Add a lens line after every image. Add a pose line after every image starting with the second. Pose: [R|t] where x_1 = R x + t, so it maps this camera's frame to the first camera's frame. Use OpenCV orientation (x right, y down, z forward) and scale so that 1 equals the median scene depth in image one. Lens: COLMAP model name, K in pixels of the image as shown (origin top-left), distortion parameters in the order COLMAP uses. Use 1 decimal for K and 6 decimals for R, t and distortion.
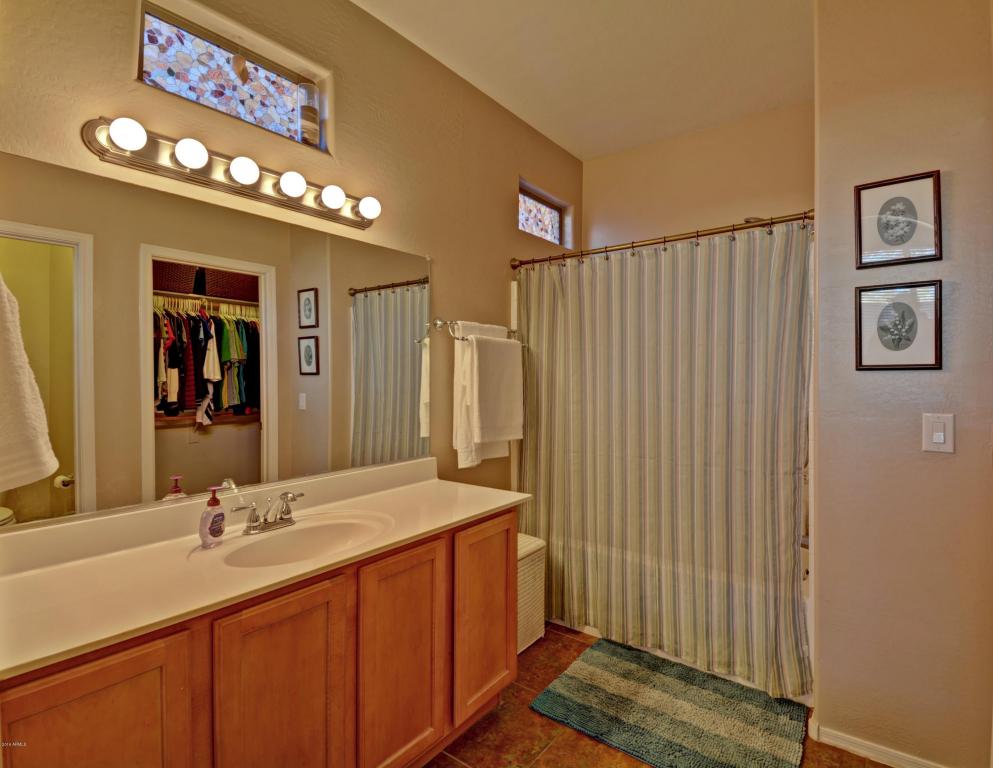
lens RADIAL K [[588.4, 0, 498.5], [0, 588.4, 372.0], [0, 0, 1]] dist [0.003149, -0.000998]
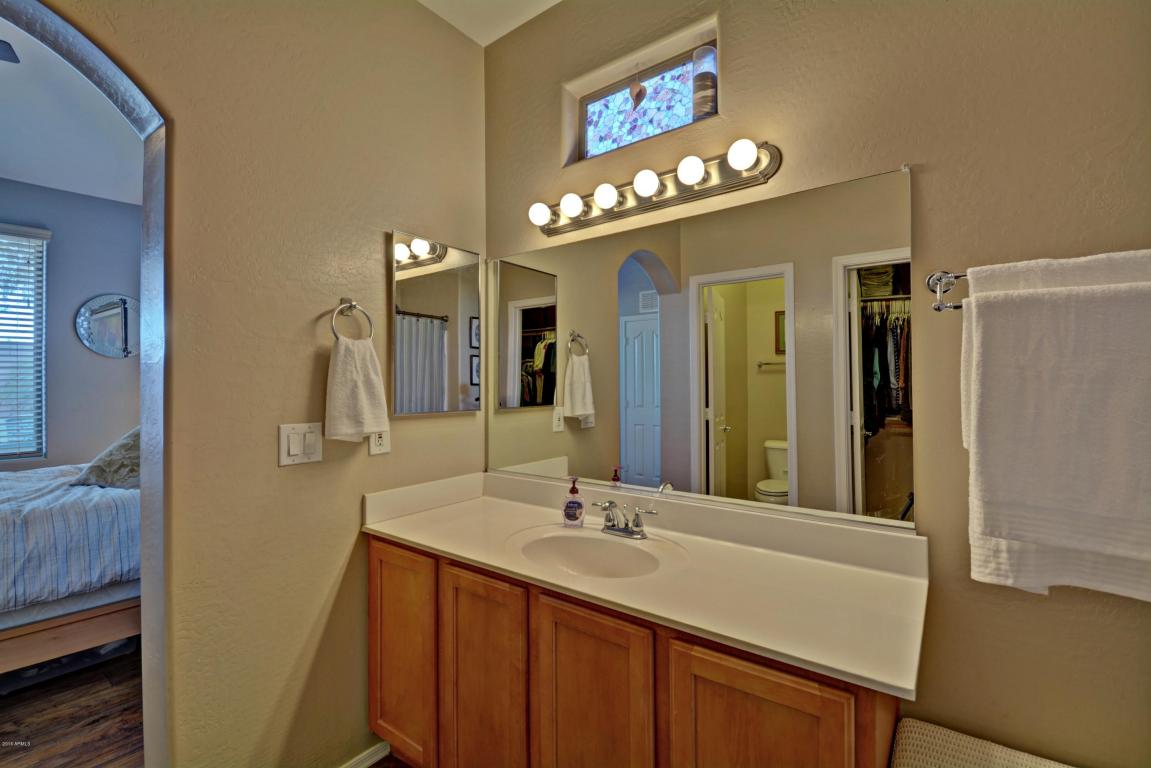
lens RADIAL K [[505.7, 0, 577.2], [0, 505.7, 379.3], [0, 0, 1]] dist [0.033684, -0.030637]
pose [[-0.034640, -0.009213, -0.999357, 0.476476], [0.003916, 0.999949, -0.009354, 0.006132], [0.999392, -0.004238, -0.034603, 0.922615]]
